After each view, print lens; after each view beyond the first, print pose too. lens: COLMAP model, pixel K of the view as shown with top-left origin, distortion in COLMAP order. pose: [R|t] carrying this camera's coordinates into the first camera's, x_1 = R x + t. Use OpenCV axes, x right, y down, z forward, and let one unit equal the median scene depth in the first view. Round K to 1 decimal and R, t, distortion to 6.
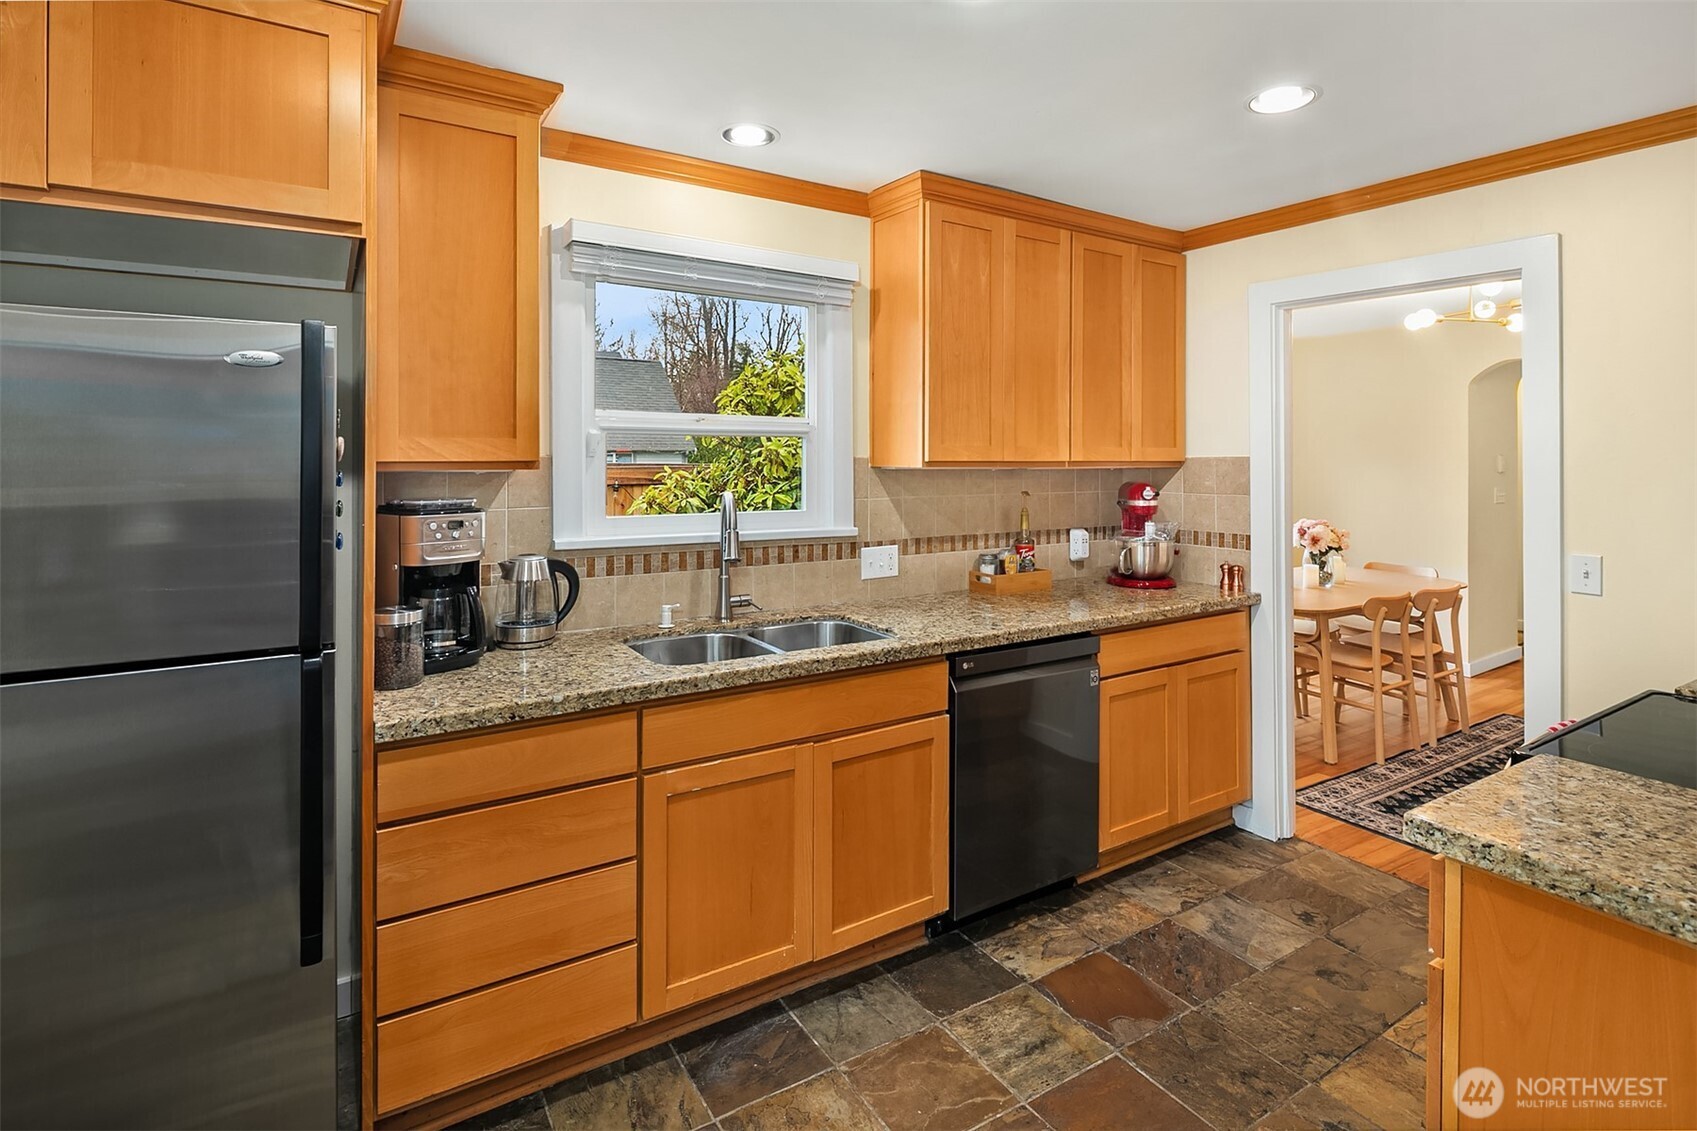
lens RADIAL K [[826.0, 0, 850.2], [0, 826.0, 455.3], [0, 0, 1]] dist [0.001523, -0.000575]
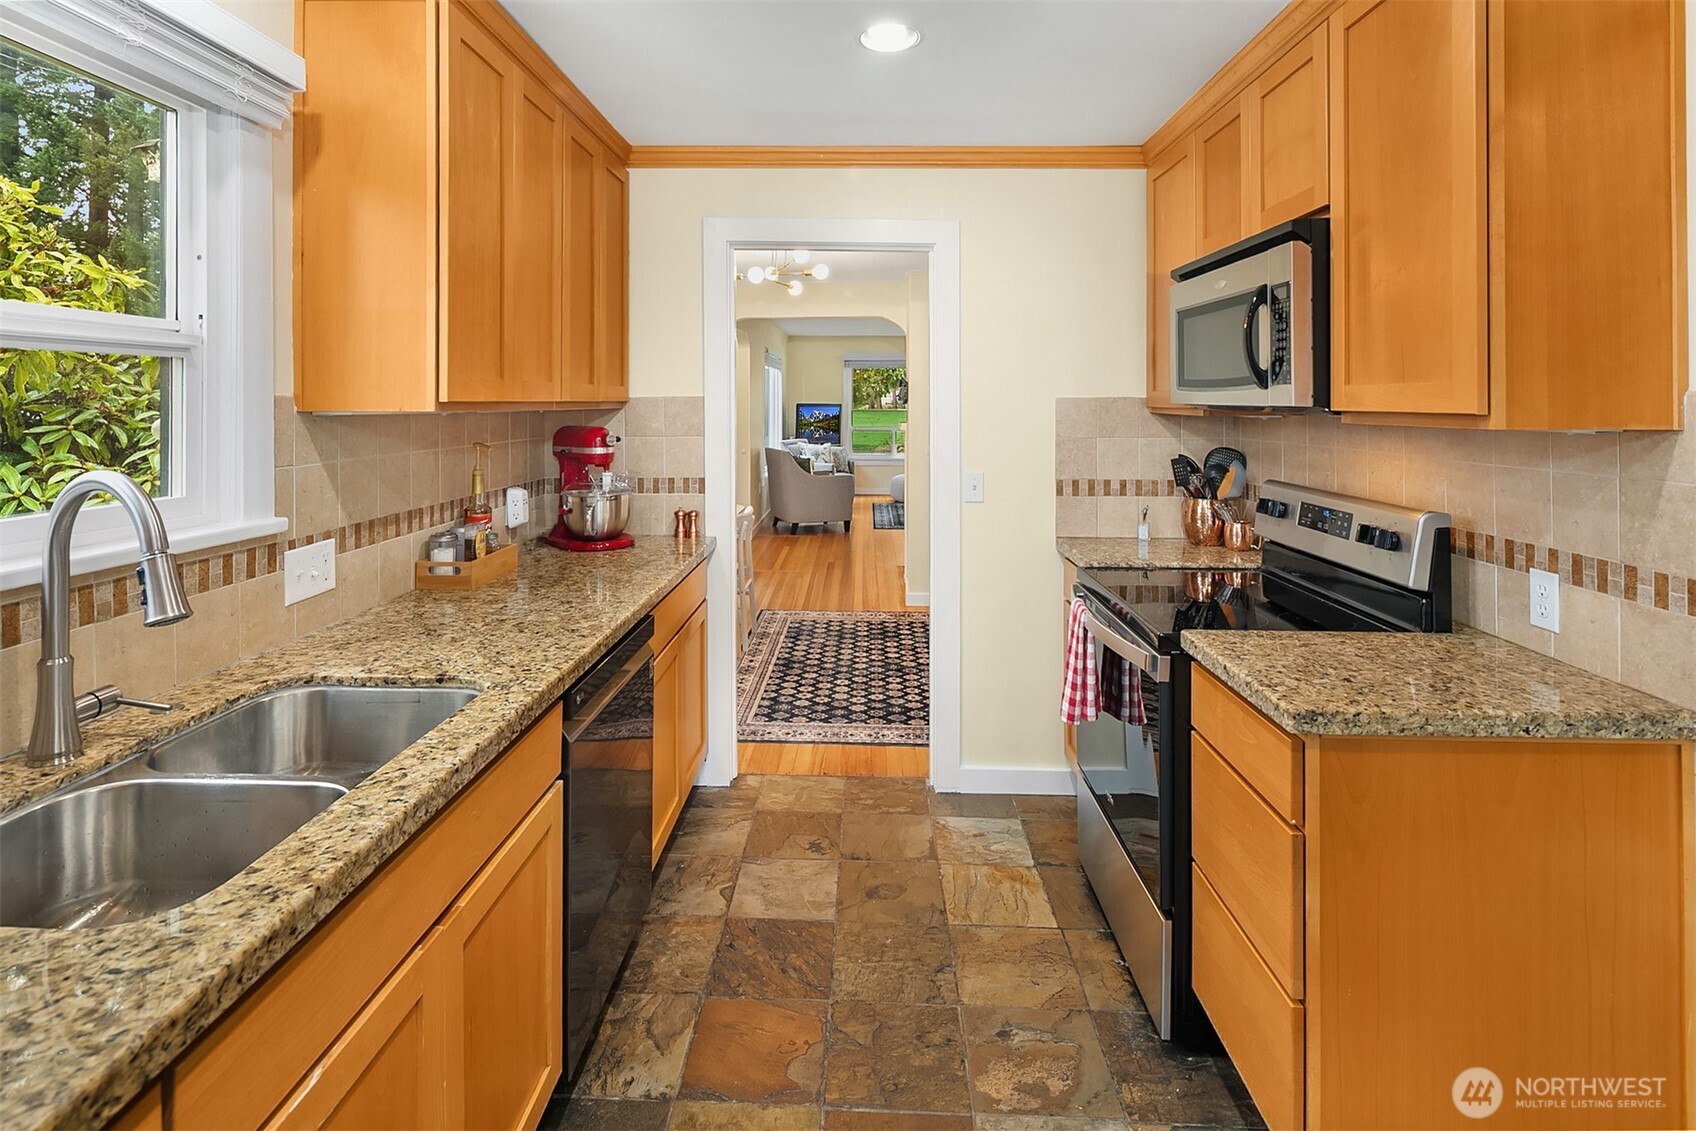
lens RADIAL K [[836.9, 0, 833.5], [0, 836.9, 400.2], [0, 0, 1]] dist [0.004863, -0.005891]
pose [[0.574215, -0.002829, 0.818700, -0.234463], [0.001146, 0.999996, 0.002652, 0.004136], [-0.818704, -0.000584, 0.574216, 0.328188]]
